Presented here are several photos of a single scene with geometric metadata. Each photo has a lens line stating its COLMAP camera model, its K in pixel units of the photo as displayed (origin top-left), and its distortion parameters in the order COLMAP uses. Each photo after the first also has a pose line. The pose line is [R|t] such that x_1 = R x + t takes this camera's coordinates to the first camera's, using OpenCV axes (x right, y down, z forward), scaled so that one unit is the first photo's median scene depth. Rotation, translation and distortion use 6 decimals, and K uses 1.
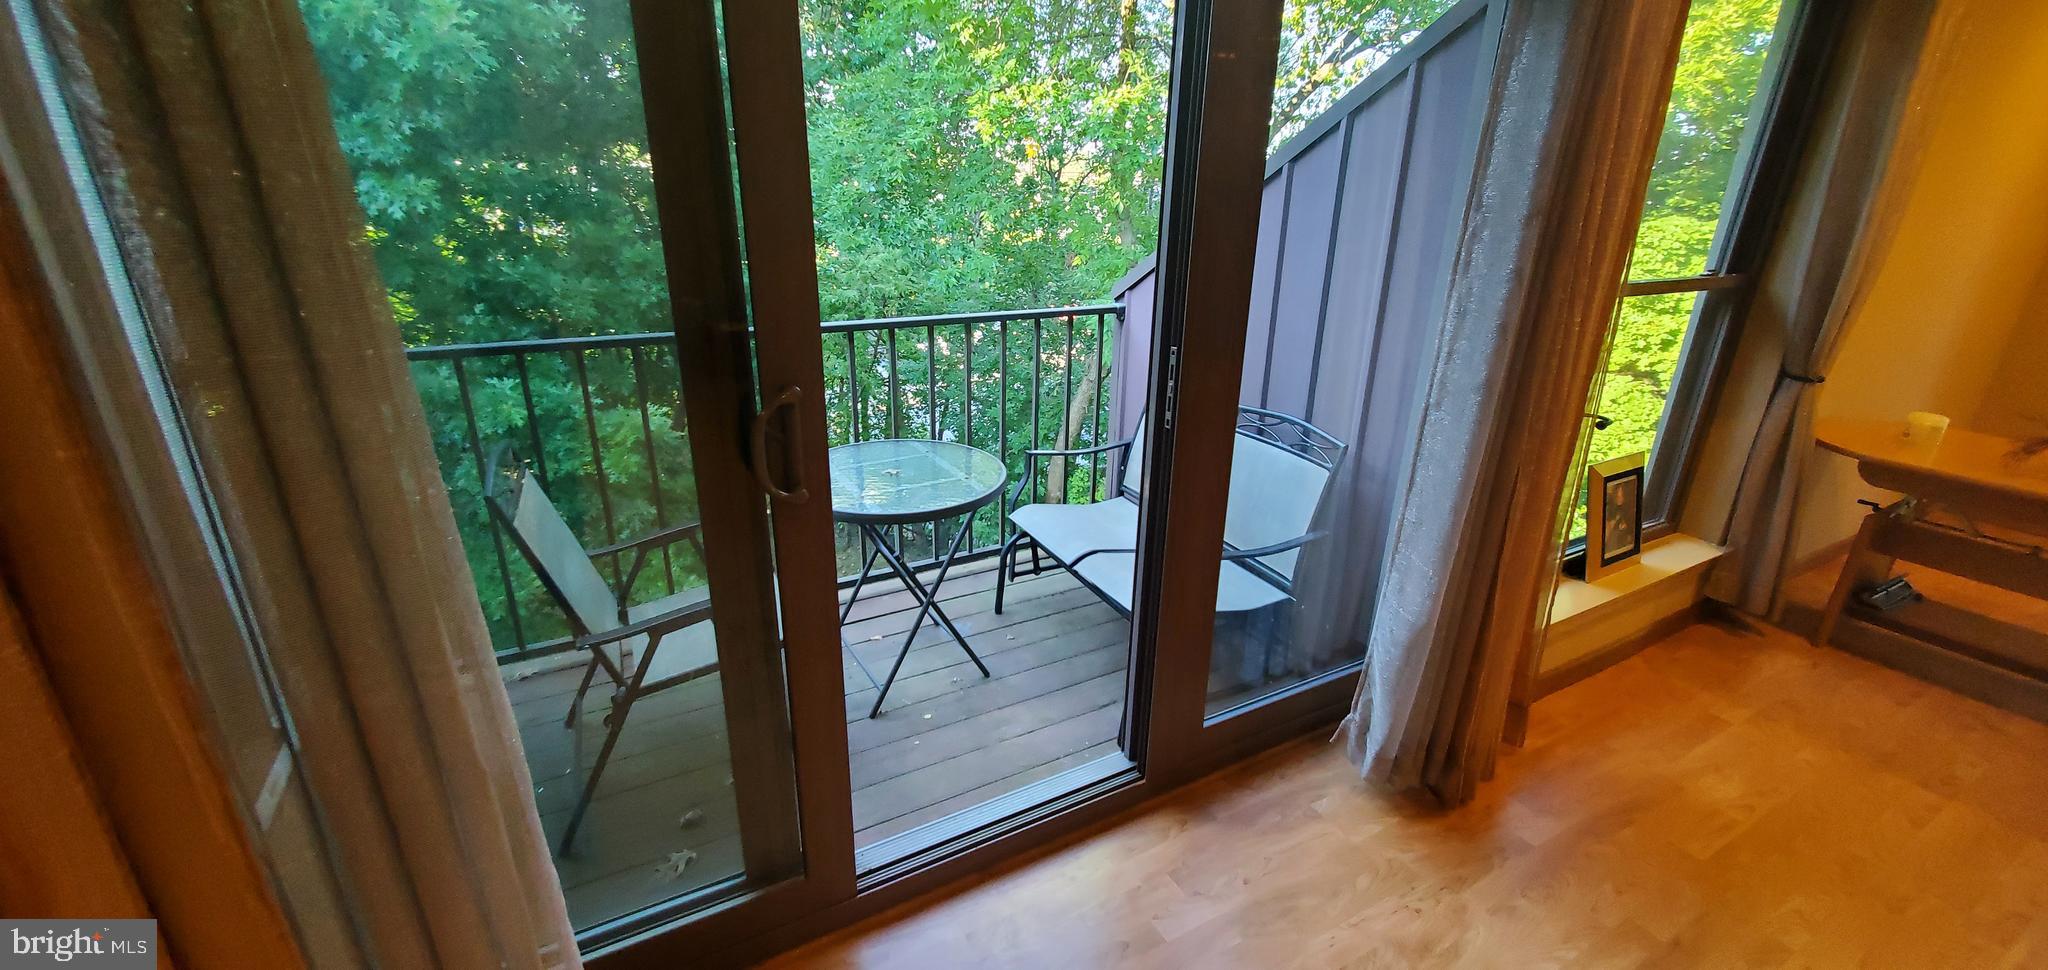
lens RADIAL K [[826.1, 0, 1034.6], [0, 826.1, 487.3], [0, 0, 1]] dist [0.011863, -0.002425]
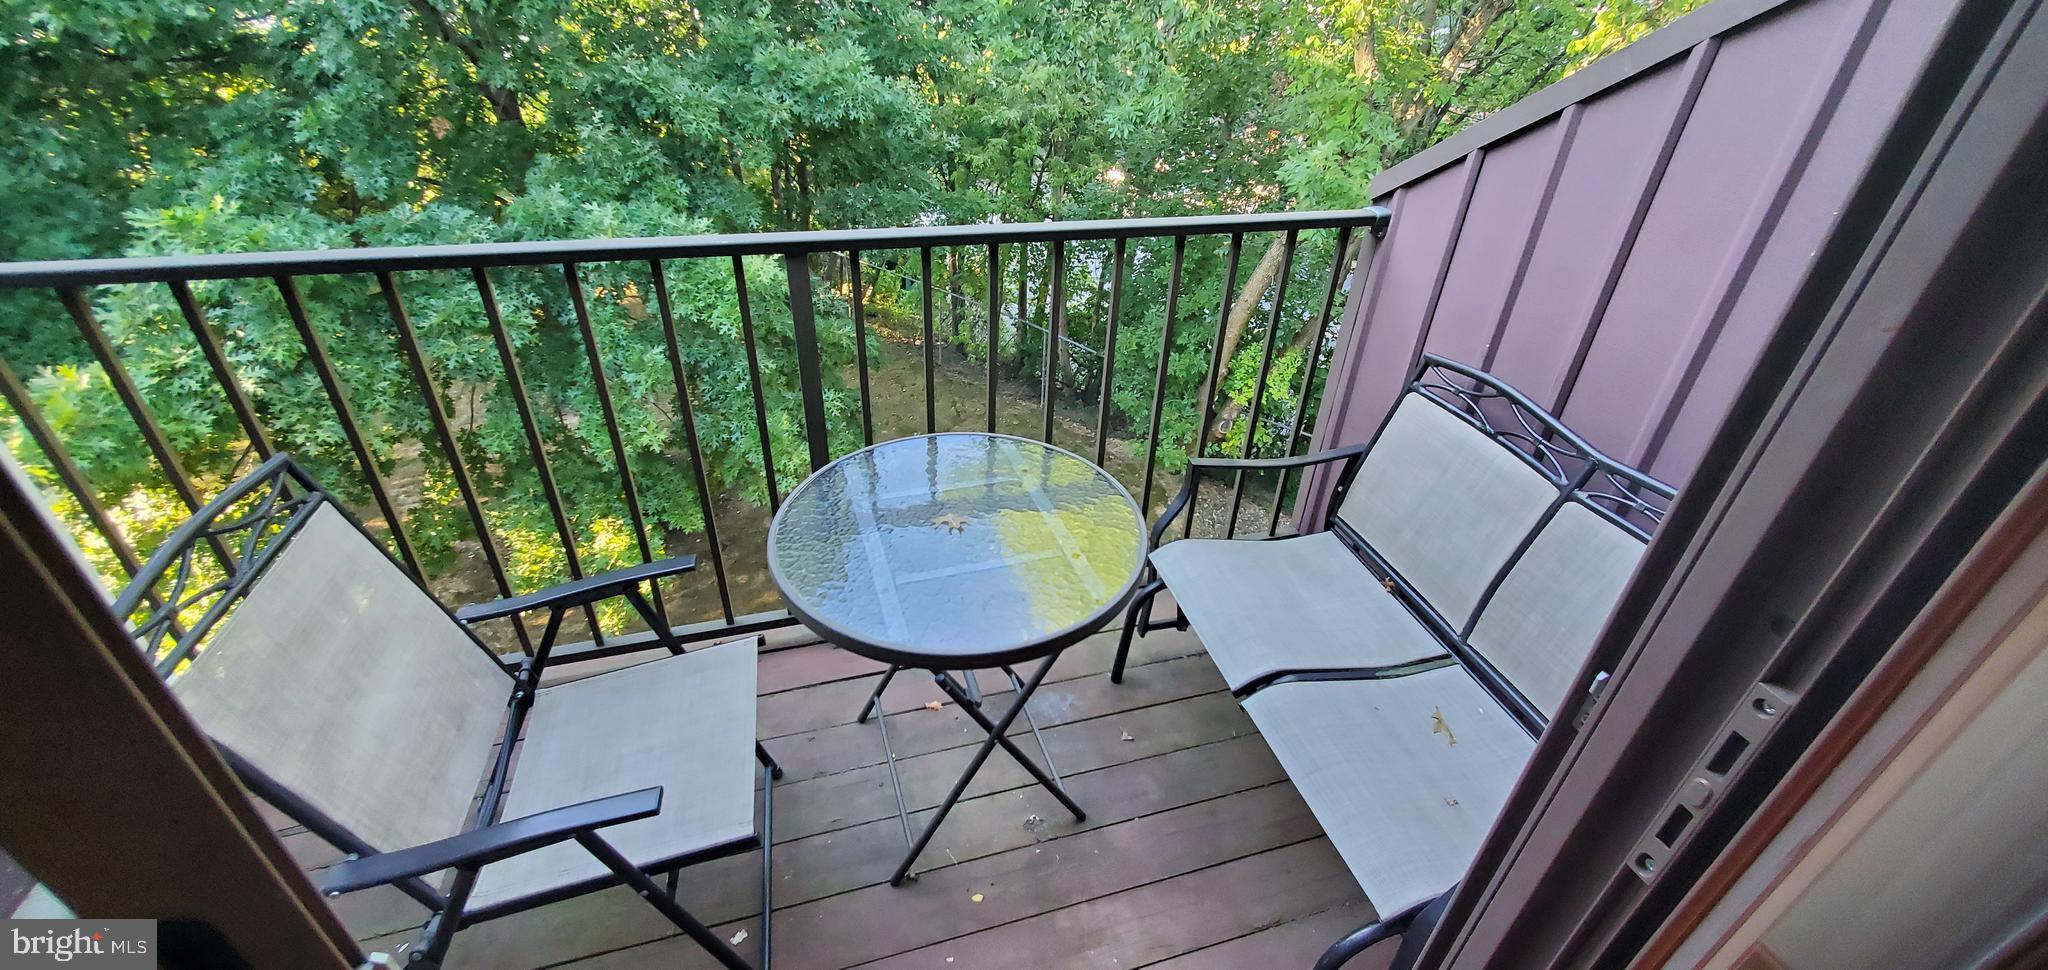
lens RADIAL K [[826.1, 0, 1033.6], [0, 826.1, 493.6], [0, 0, 1]] dist [0.011863, -0.002425]
pose [[0.976990, 0.132141, -0.167418, -0.015520], [-0.094791, 0.972186, 0.214170, -0.127094], [0.191062, -0.193372, 0.962342, 0.334143]]
